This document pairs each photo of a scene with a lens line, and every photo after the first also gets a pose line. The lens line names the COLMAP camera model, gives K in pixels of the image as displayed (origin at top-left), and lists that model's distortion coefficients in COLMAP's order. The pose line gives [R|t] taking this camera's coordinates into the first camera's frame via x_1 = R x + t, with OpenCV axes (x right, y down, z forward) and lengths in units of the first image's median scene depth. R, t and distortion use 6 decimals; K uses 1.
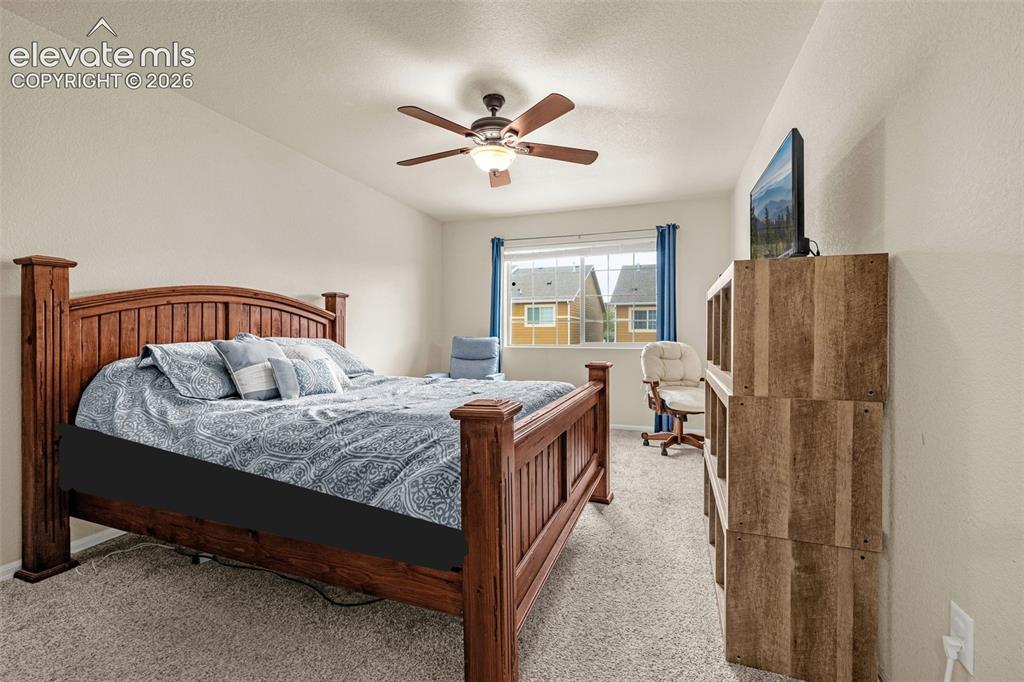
lens RADIAL K [[430.3, 0, 512.0], [0, 430.3, 341.0], [0, 0, 1]] dist [-0.001157, -0.000068]
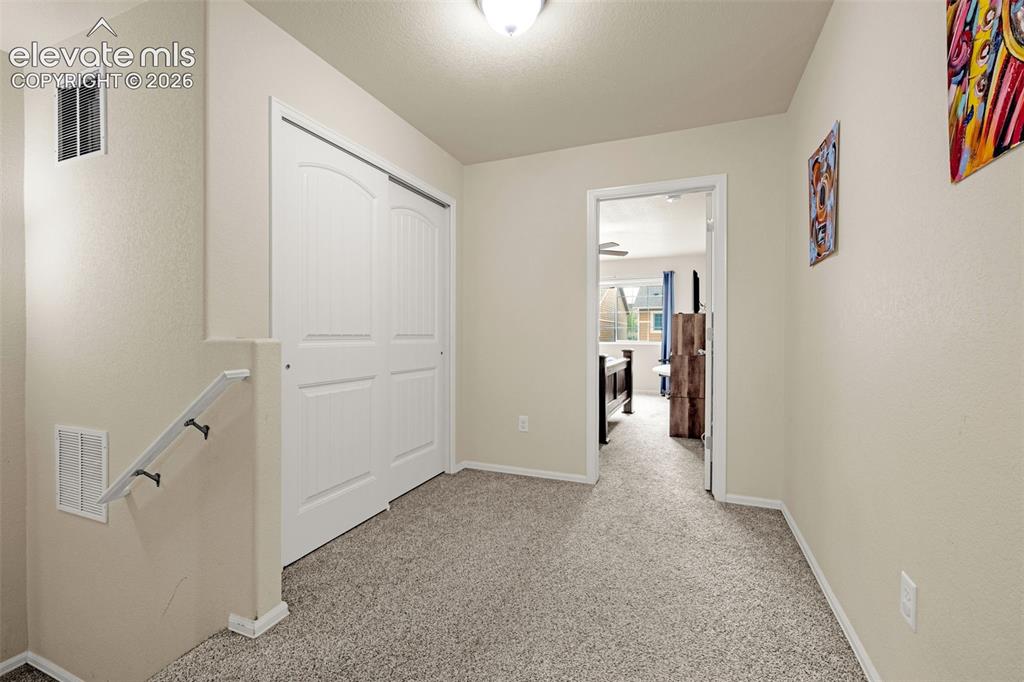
lens RADIAL K [[430.3, 0, 512.0], [0, 430.3, 341.0], [0, 0, 1]] dist [-0.001157, -0.000068]
pose [[0.998683, 0.005112, -0.051058, -0.280080], [-0.005035, 0.999986, 0.001633, 0.011016], [0.051065, -0.001373, 0.998694, -1.224838]]
